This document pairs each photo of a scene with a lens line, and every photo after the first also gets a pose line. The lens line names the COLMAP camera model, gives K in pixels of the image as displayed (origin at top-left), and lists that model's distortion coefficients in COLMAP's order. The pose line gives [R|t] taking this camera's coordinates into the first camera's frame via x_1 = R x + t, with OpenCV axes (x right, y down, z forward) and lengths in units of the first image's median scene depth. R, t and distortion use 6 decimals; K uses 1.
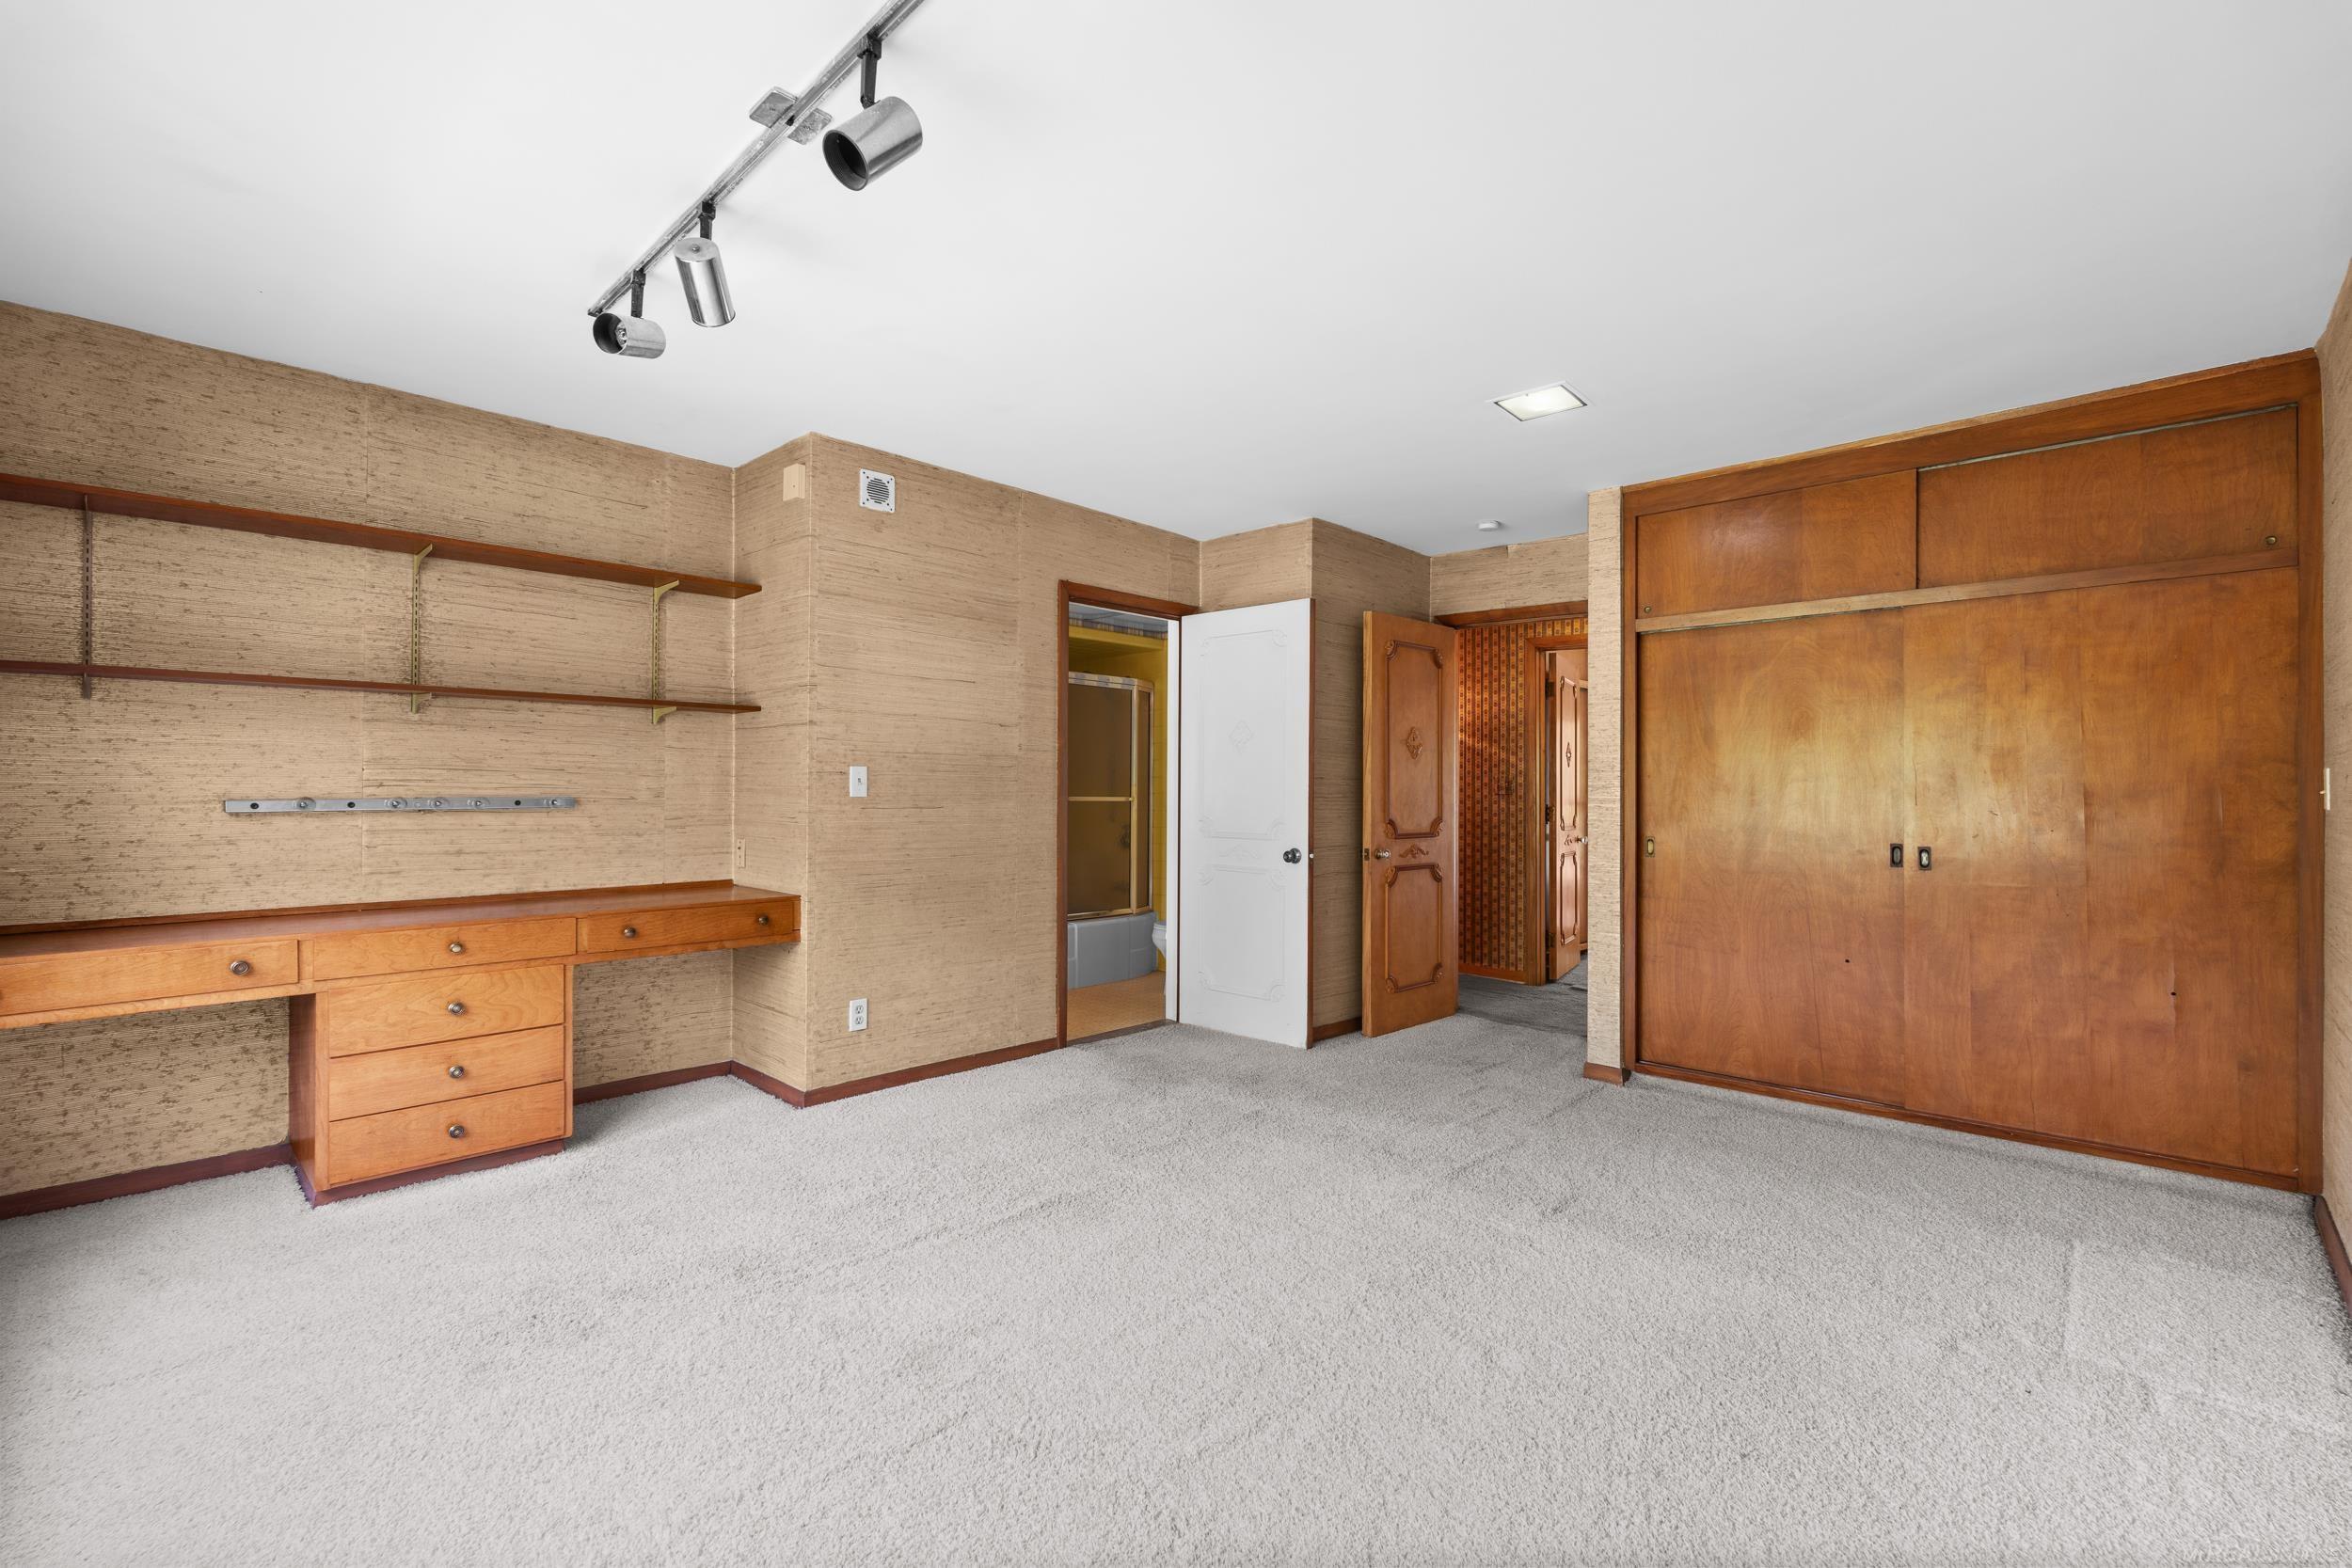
lens RADIAL K [[1020.9, 0, 1181.5], [0, 1020.9, 787.2], [0, 0, 1]] dist [-0.001185, 0.000185]
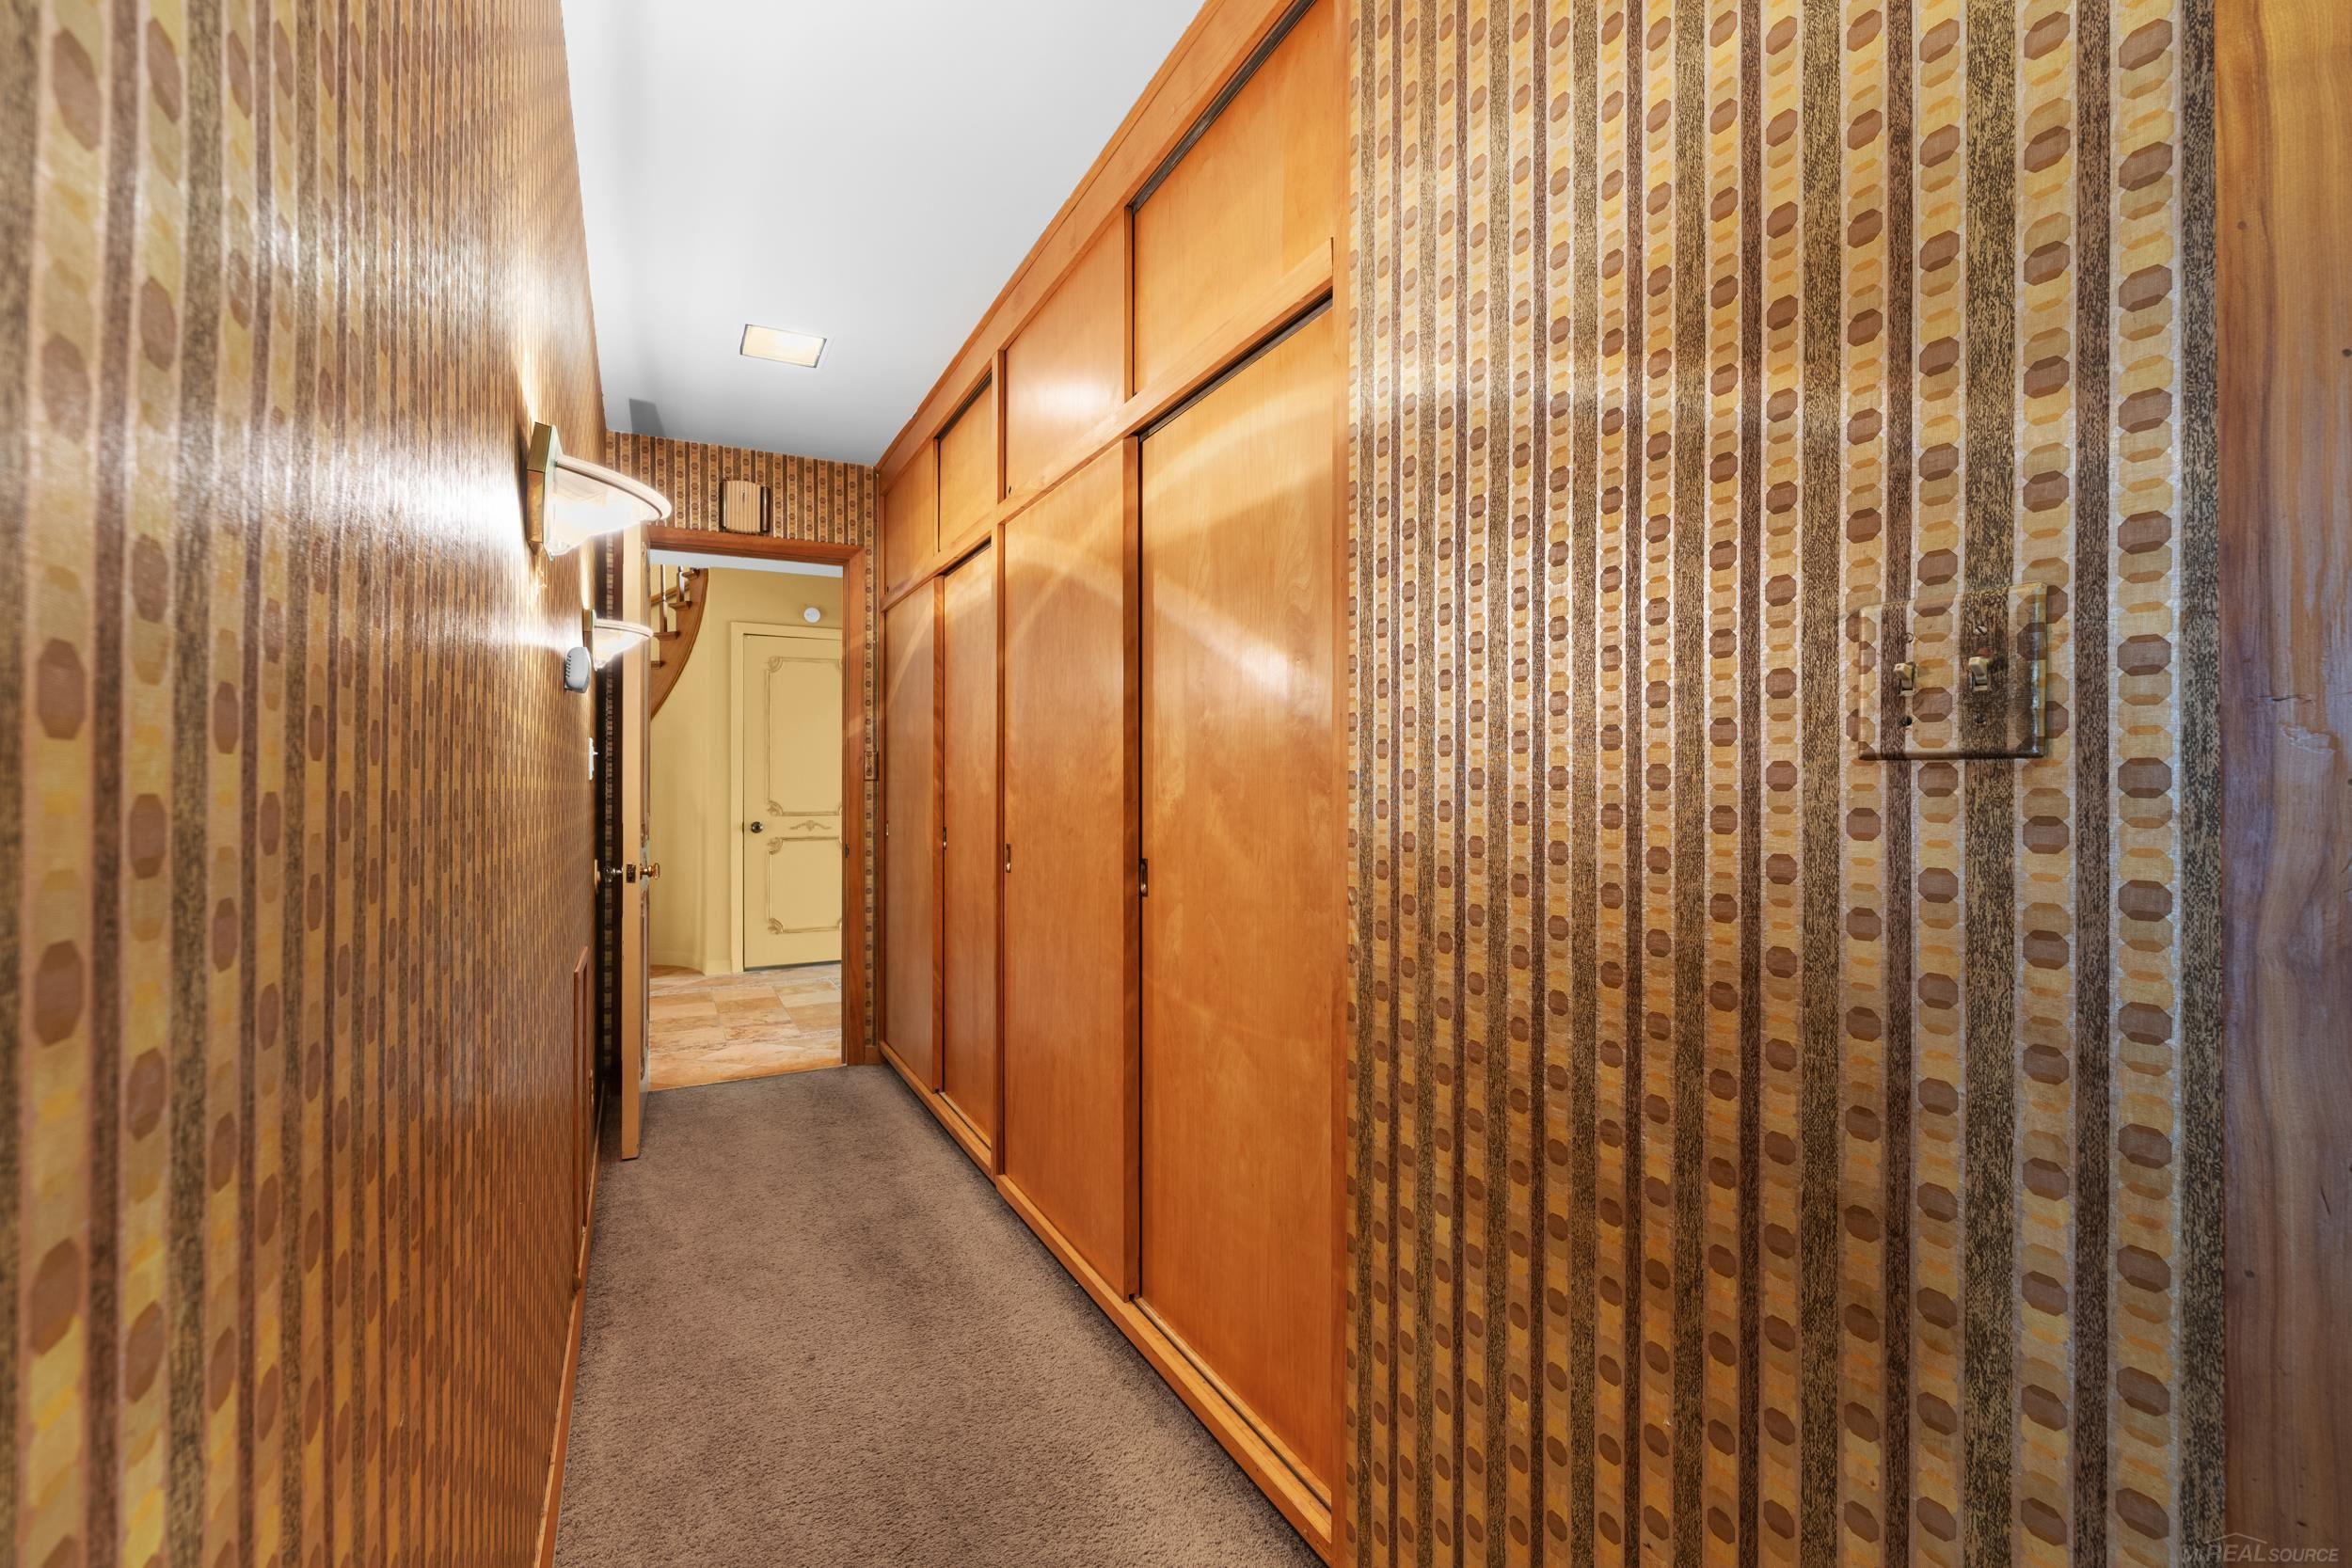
lens RADIAL K [[1020.9, 0, 1174.8], [0, 1020.9, 786.5], [0, 0, 1]] dist [-0.001185, 0.000185]
pose [[0.945979, -0.001228, -0.324226, 0.270415], [0.000740, 0.999998, -0.001627, 0.010665], [0.324227, 0.001300, 0.945978, 0.862939]]
